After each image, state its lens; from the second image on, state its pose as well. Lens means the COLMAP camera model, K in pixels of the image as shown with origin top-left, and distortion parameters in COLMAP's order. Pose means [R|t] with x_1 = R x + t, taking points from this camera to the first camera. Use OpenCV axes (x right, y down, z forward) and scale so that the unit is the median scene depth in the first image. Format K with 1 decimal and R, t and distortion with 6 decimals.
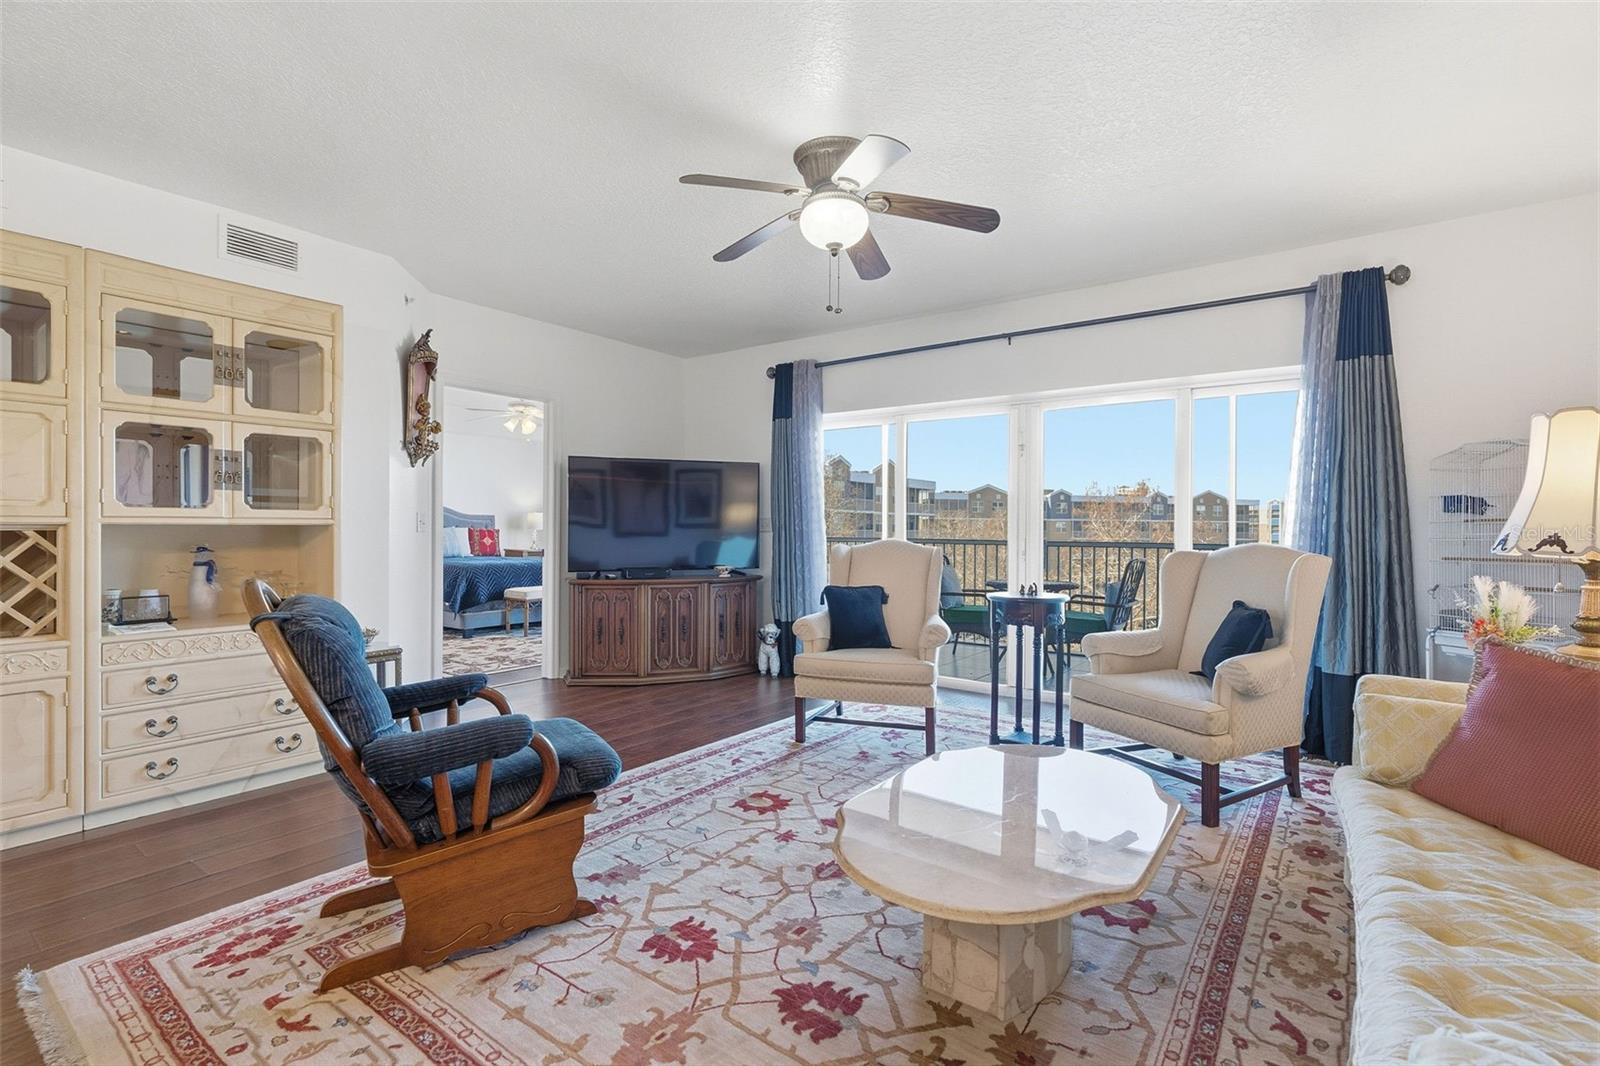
lens RADIAL K [[740.1, 0, 782.3], [0, 740.1, 528.7], [0, 0, 1]] dist [0.001756, 0.000704]
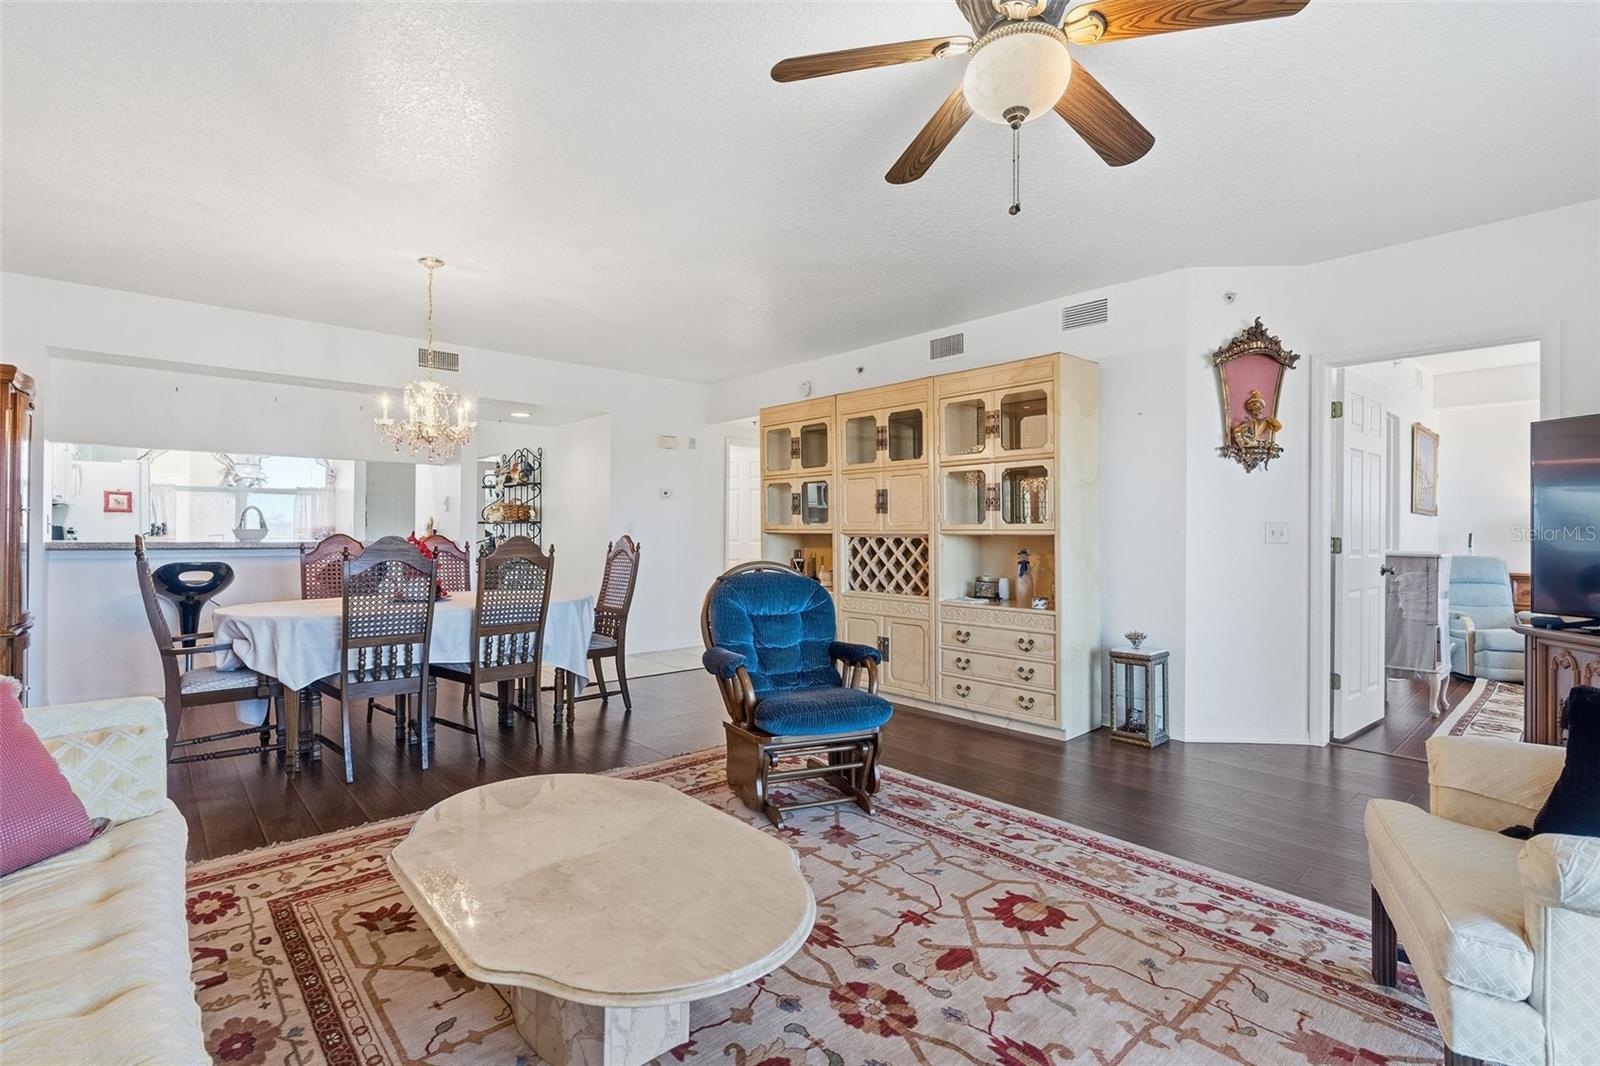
lens RADIAL K [[729.8, 0, 805.3], [0, 729.8, 535.8], [0, 0, 1]] dist [0.009433, 0.000064]
pose [[-0.175661, -0.006637, -0.984428, 0.711432], [-0.013758, 0.999896, -0.004286, 0.007680], [0.984355, 0.012790, -0.175734, 0.899066]]
